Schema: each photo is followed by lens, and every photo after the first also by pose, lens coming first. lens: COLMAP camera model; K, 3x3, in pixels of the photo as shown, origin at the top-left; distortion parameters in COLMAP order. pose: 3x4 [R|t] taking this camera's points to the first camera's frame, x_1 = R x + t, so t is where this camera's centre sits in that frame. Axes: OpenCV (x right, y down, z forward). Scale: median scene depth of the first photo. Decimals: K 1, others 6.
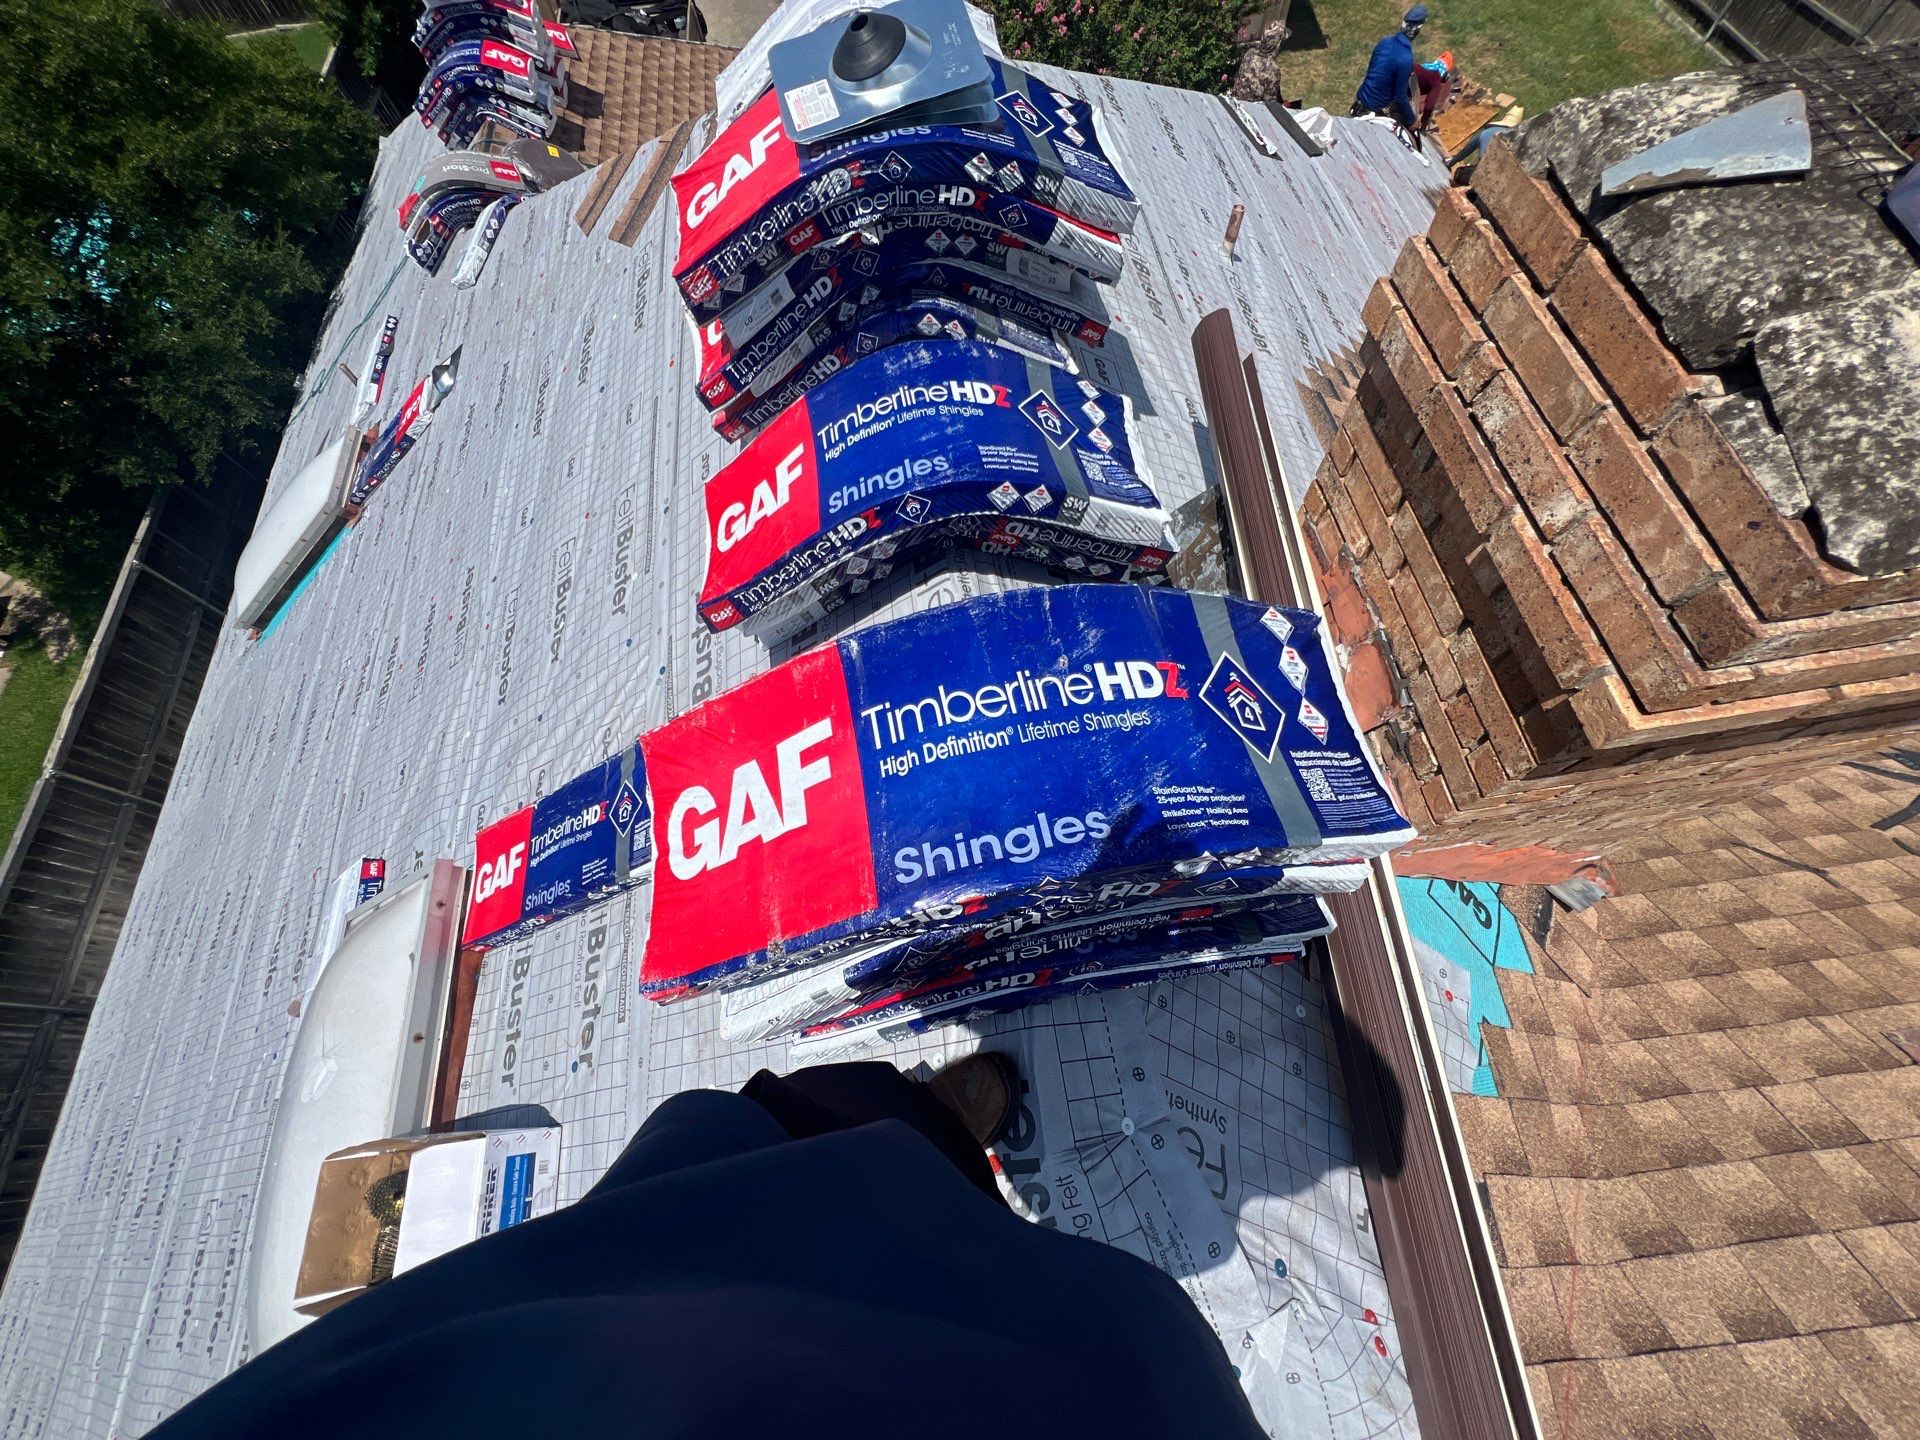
lens RADIAL K [[768.4, 0, 960.6], [0, 768.4, 722.3], [0, 0, 1]] dist [-0.001884, 0.000284]
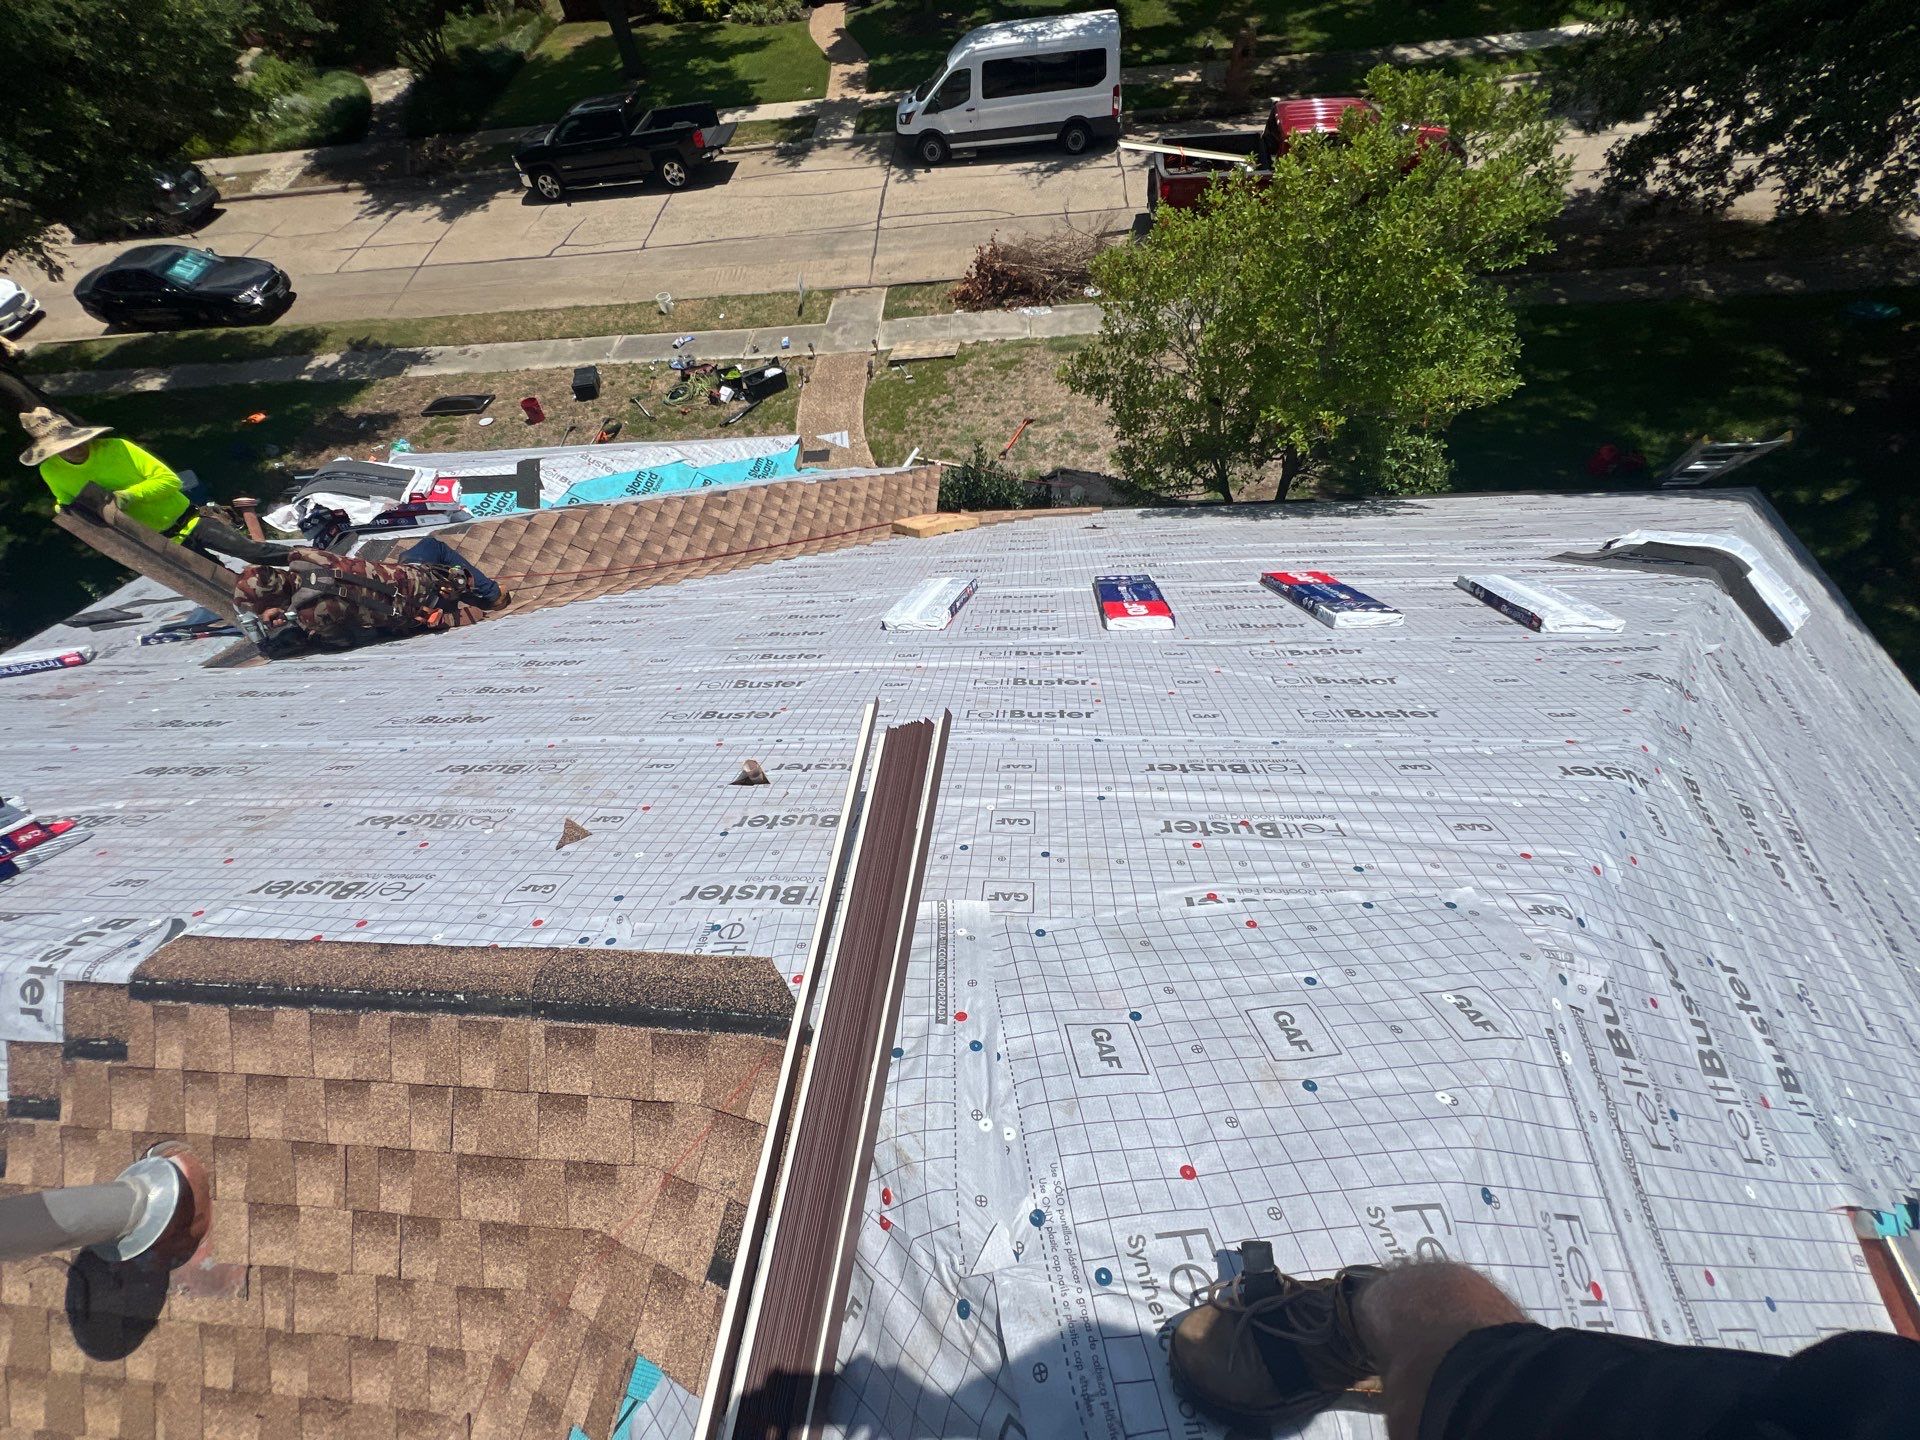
lens RADIAL K [[768.4, 0, 958.9], [0, 768.4, 716.0], [0, 0, 1]] dist [-0.001884, 0.000284]
pose [[-0.971844, -0.066249, 0.226121, 0.221252], [0.227512, -0.513512, 0.827372, 0.259868], [0.061303, 0.855521, 0.514126, -0.099100]]
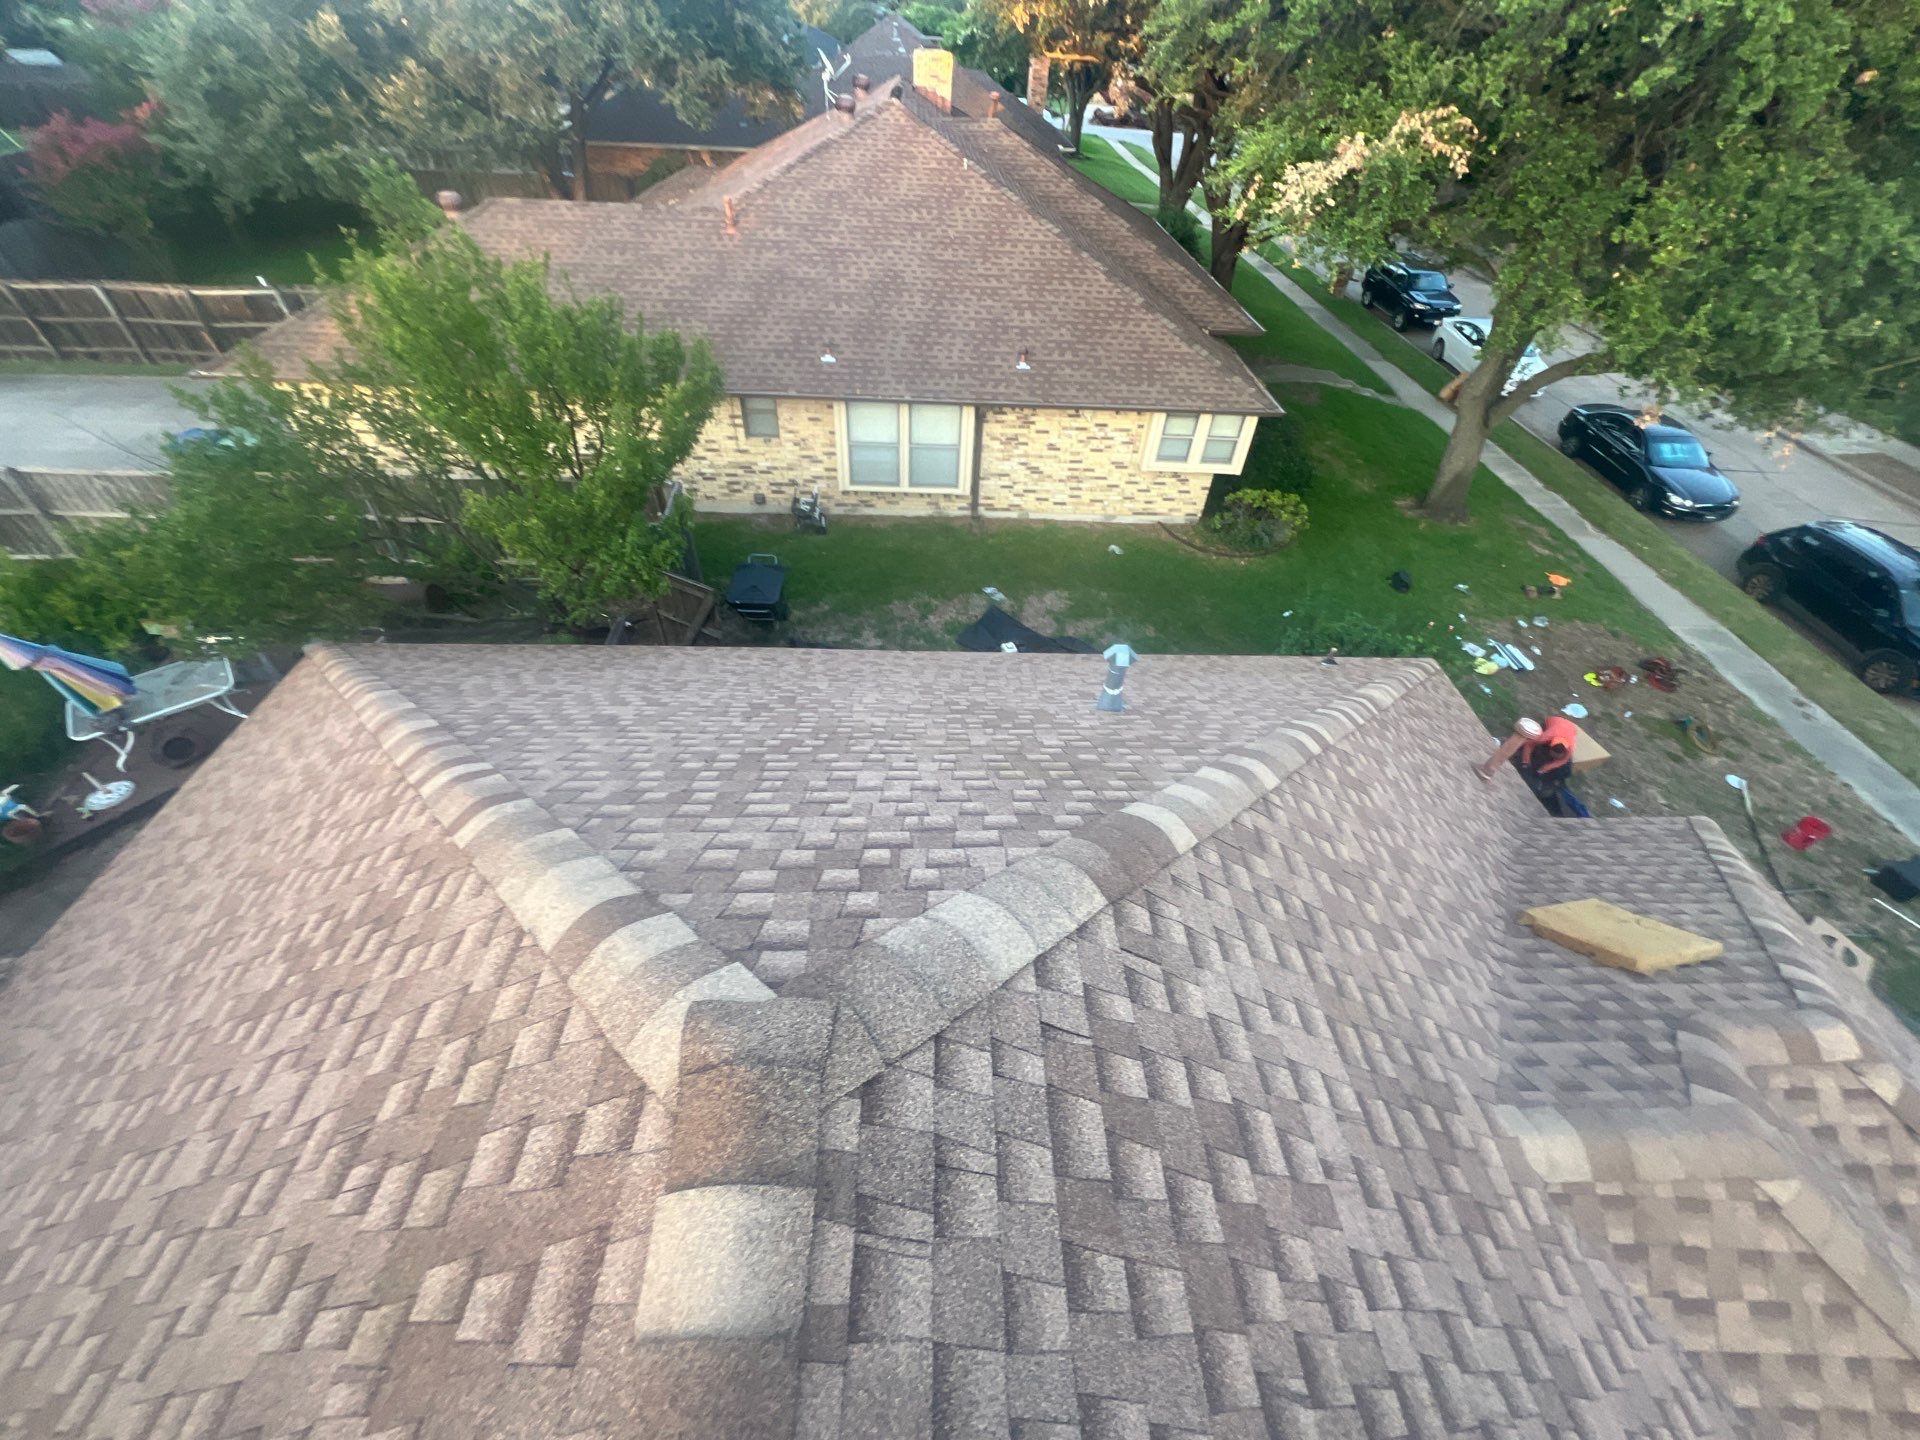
lens RADIAL K [[768.4, 0, 956.5], [0, 768.4, 723.4], [0, 0, 1]] dist [-0.001884, 0.000284]
pose [[0.101618, -0.642607, 0.759427, 2.591728], [0.880092, 0.413968, 0.232525, 0.415319], [-0.463801, 0.644737, 0.607620, -0.013832]]
